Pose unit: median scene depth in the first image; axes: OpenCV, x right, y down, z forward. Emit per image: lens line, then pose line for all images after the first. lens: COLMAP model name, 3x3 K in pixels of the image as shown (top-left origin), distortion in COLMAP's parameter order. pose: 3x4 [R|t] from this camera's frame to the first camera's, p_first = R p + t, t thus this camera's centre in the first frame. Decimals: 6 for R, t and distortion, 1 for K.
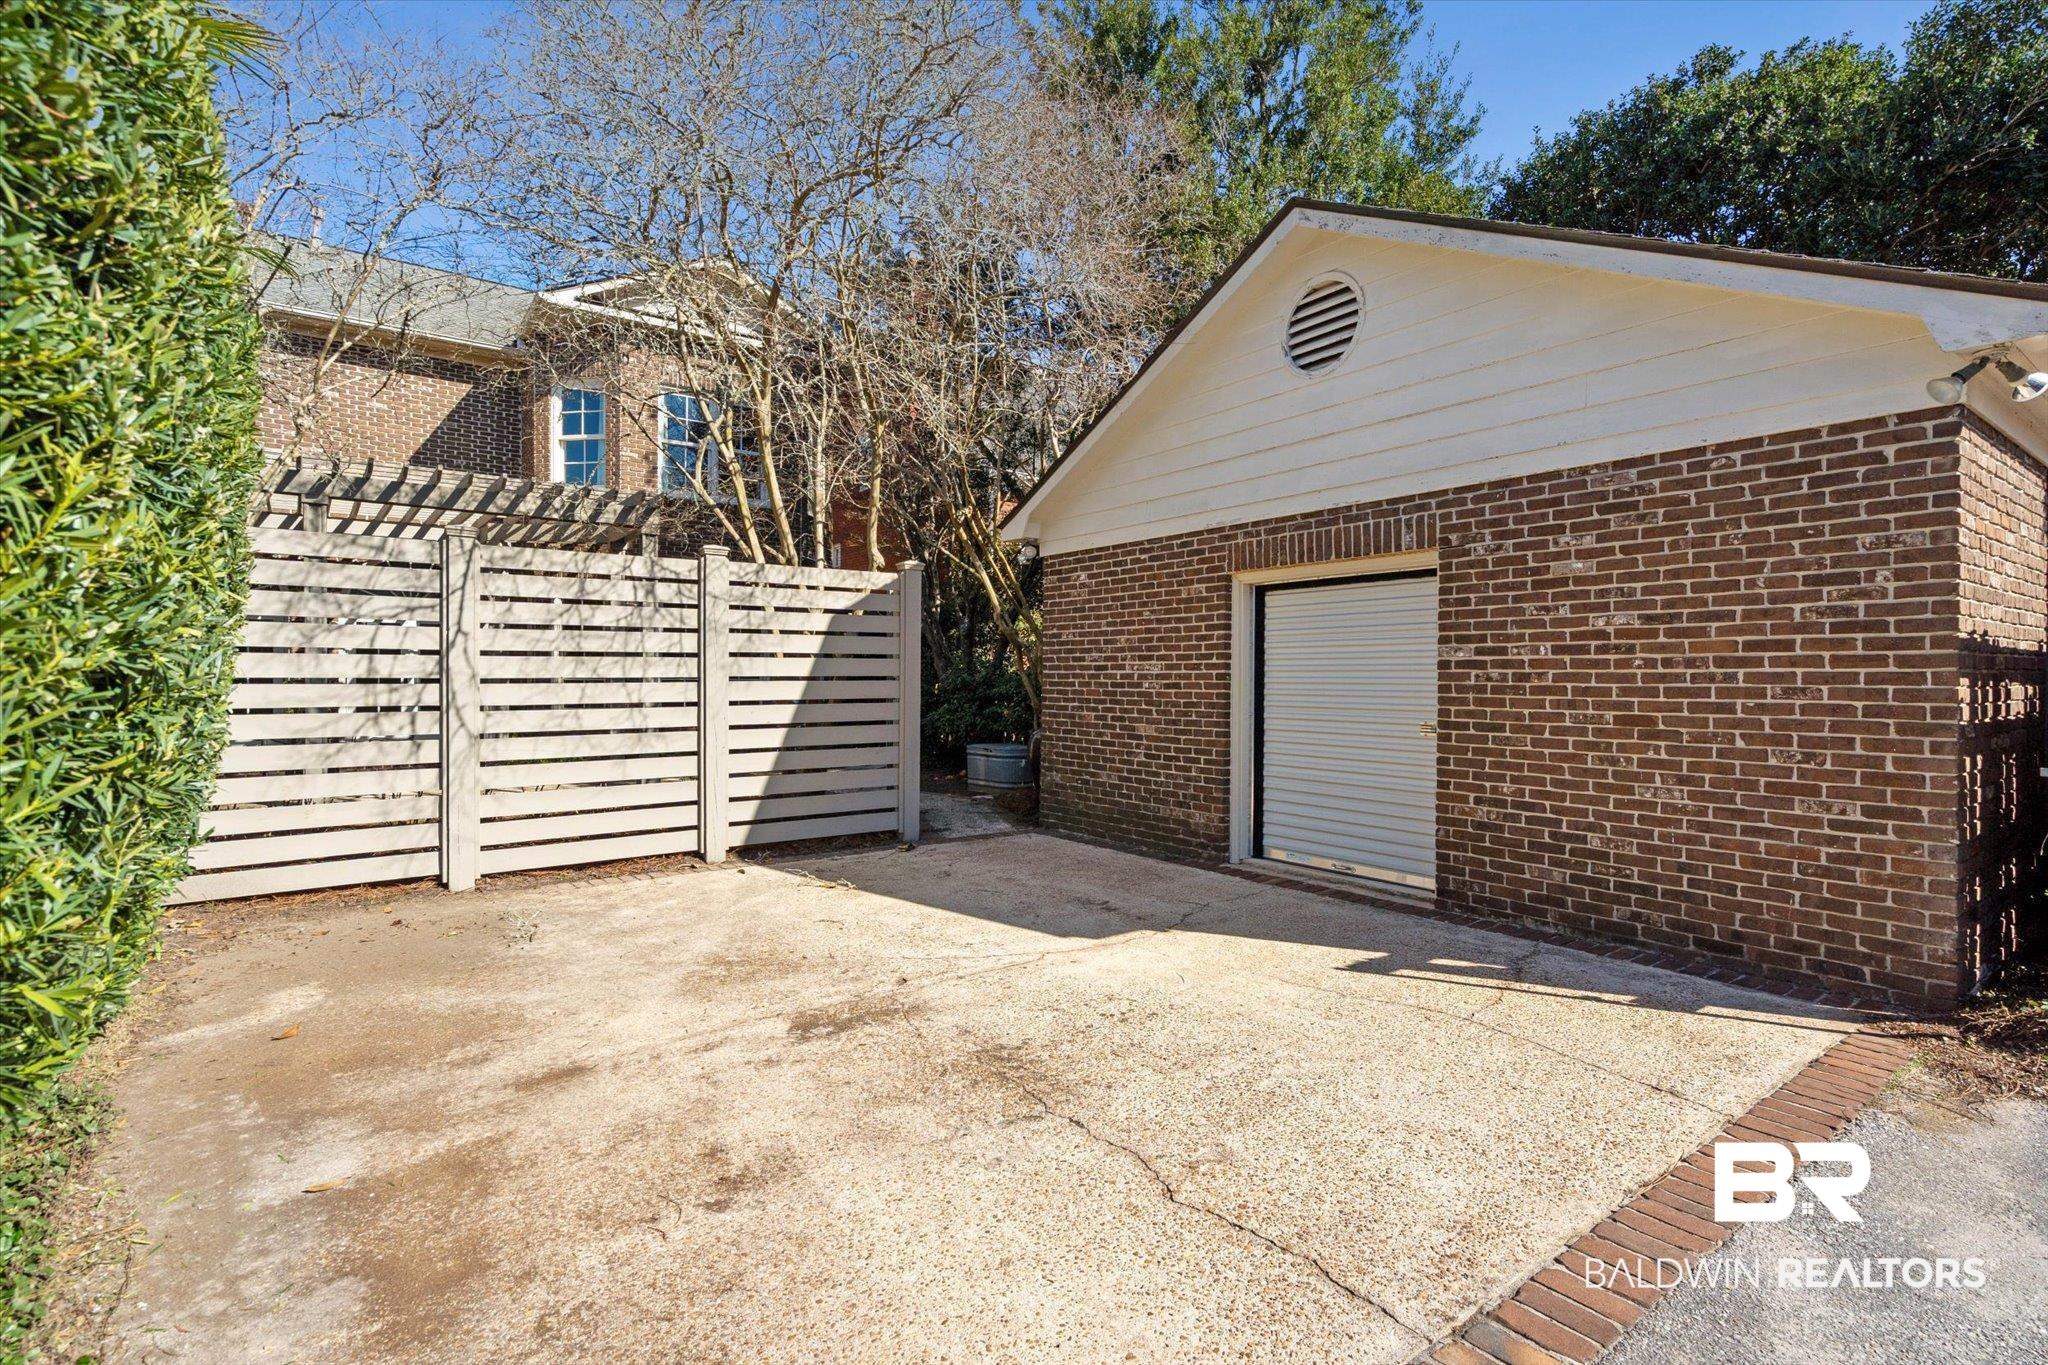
lens RADIAL K [[947.0, 0, 1016.1], [0, 947.0, 667.2], [0, 0, 1]] dist [0.002557, 0.000671]
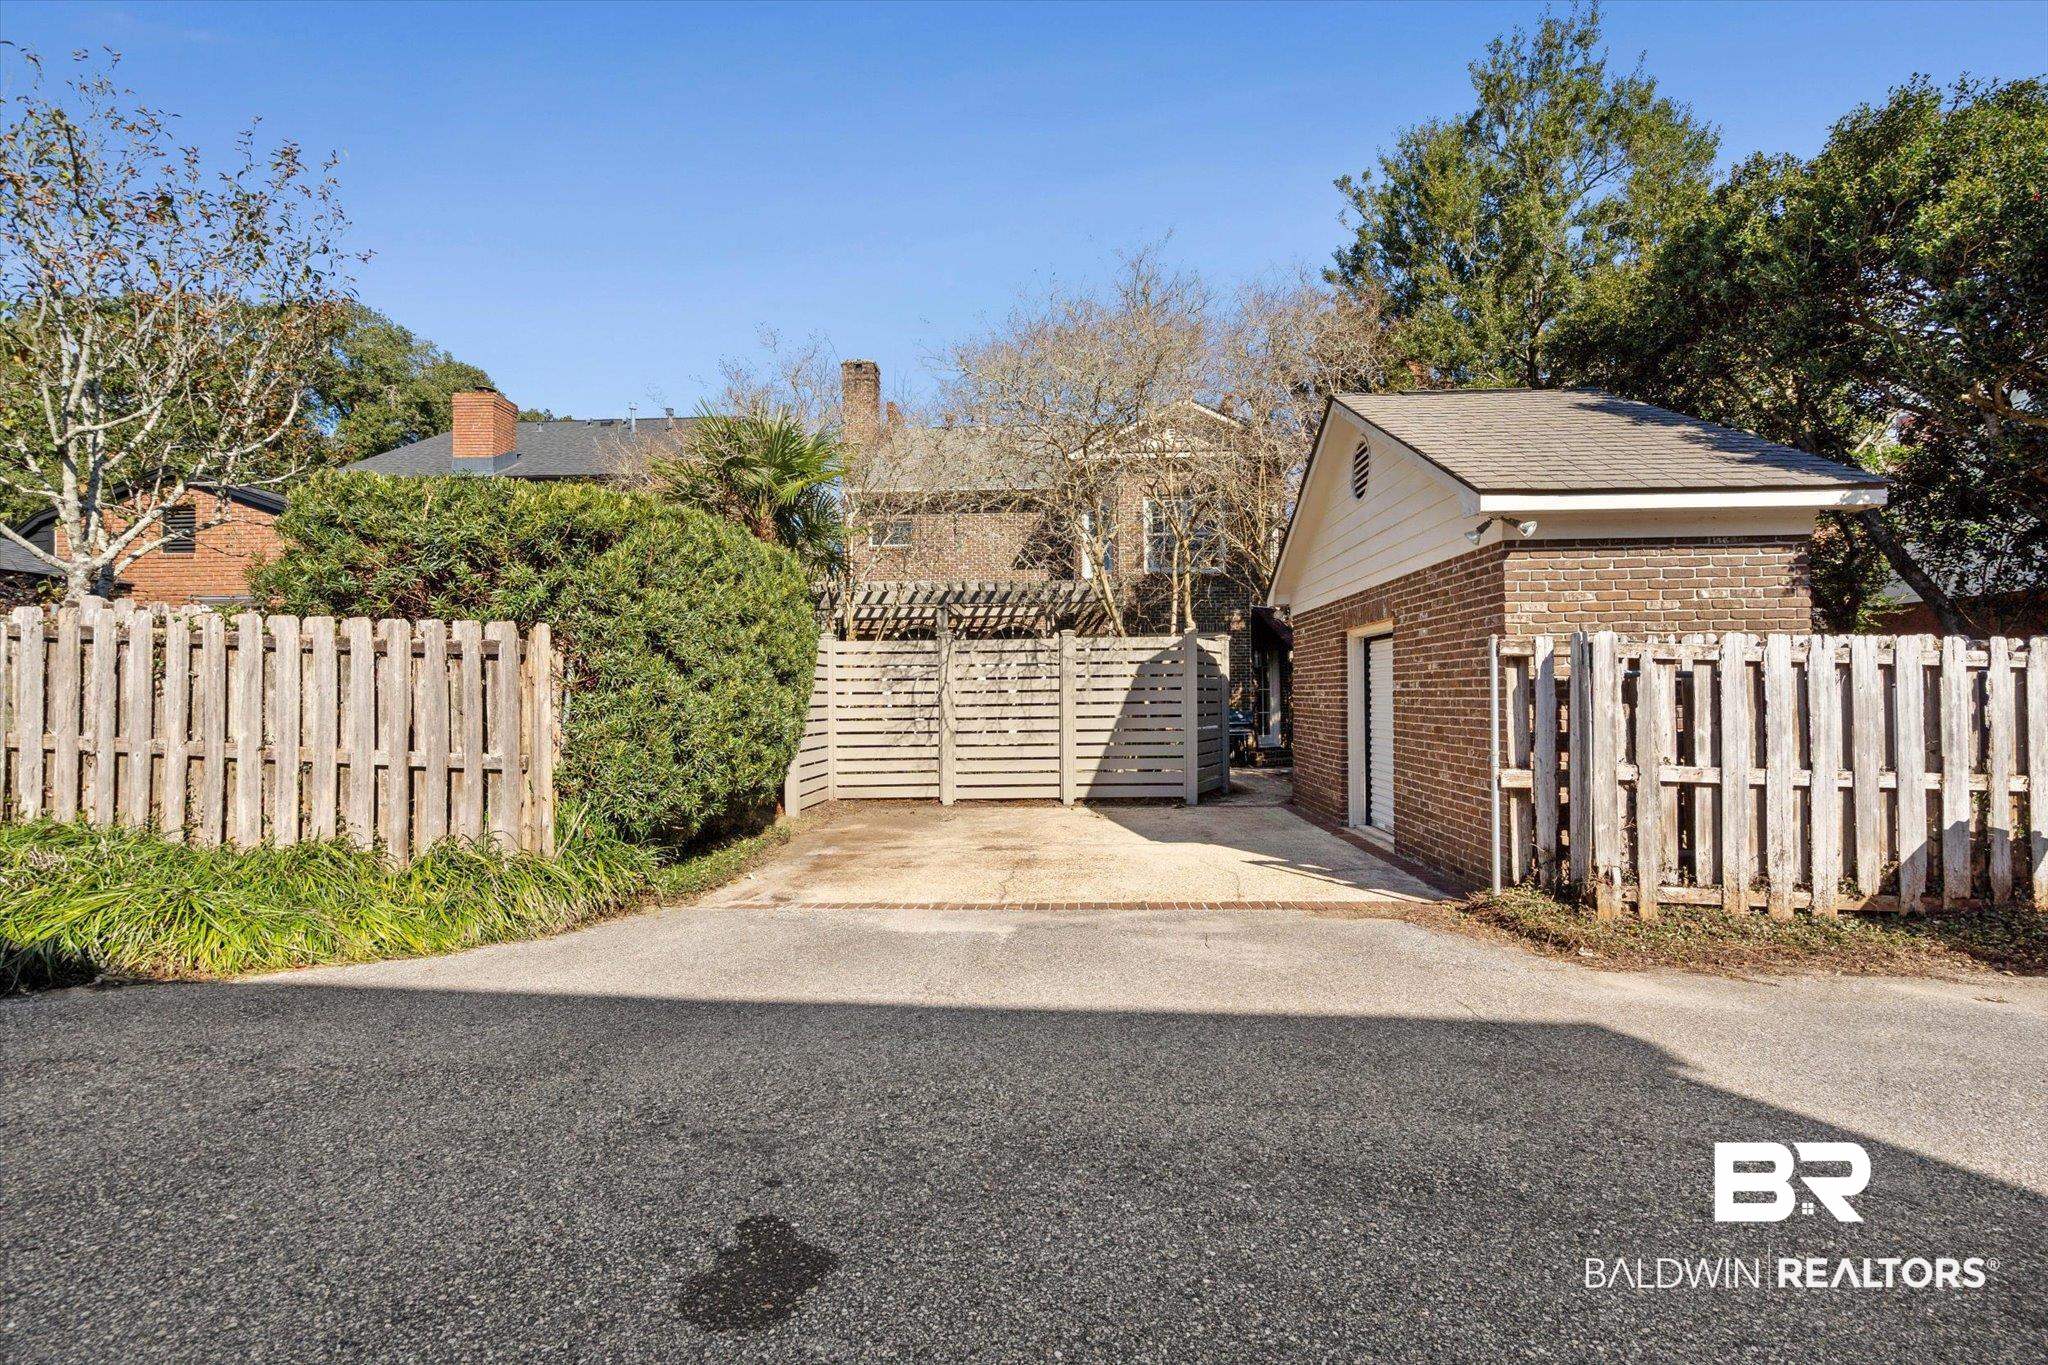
lens RADIAL K [[947.0, 0, 1016.1], [0, 947.0, 667.2], [0, 0, 1]] dist [0.002557, 0.000671]
pose [[0.771386, -0.029125, -0.635701, 0.758366], [0.018504, 0.999556, -0.023341, -0.016747], [0.636099, 0.006242, 0.771582, -0.459821]]
